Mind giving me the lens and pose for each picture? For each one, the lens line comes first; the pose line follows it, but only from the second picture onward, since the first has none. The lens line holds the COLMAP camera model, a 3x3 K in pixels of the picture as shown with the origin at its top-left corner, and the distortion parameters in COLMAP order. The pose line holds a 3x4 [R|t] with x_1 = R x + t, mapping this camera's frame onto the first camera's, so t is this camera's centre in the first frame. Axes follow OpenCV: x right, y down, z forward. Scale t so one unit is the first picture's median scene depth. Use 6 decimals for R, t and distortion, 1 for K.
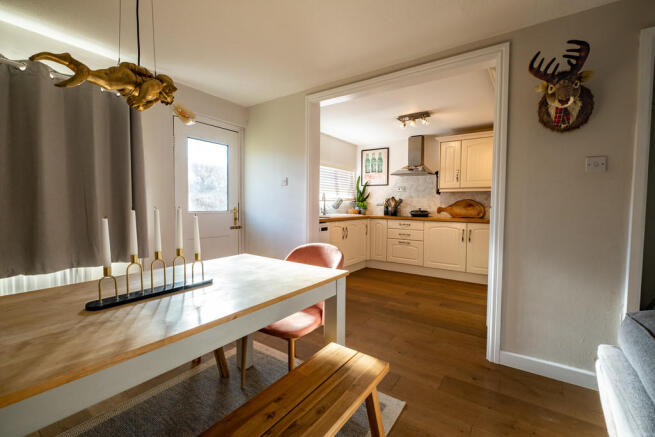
lens RADIAL K [[290.6, 0, 322.6], [0, 290.6, 219.2], [0, 0, 1]] dist [0.000093, -0.000048]
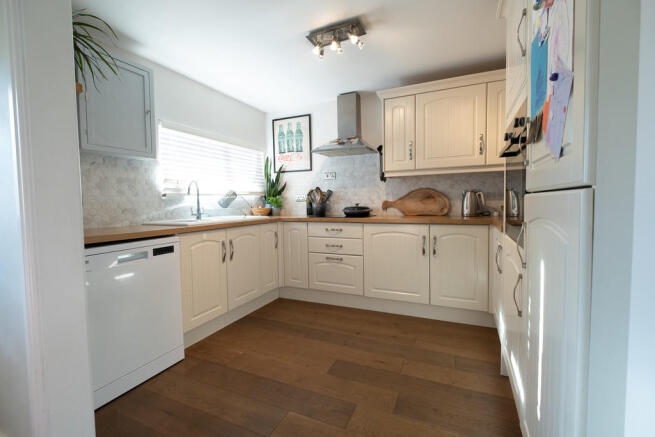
lens RADIAL K [[290.6, 0, 328.4], [0, 290.6, 222.9], [0, 0, 1]] dist [0.000093, -0.000048]
pose [[0.980356, -0.037994, 0.193542, 0.141766], [0.035026, 0.999211, 0.018732, -0.008409], [-0.194101, -0.011585, 0.980913, 0.366971]]
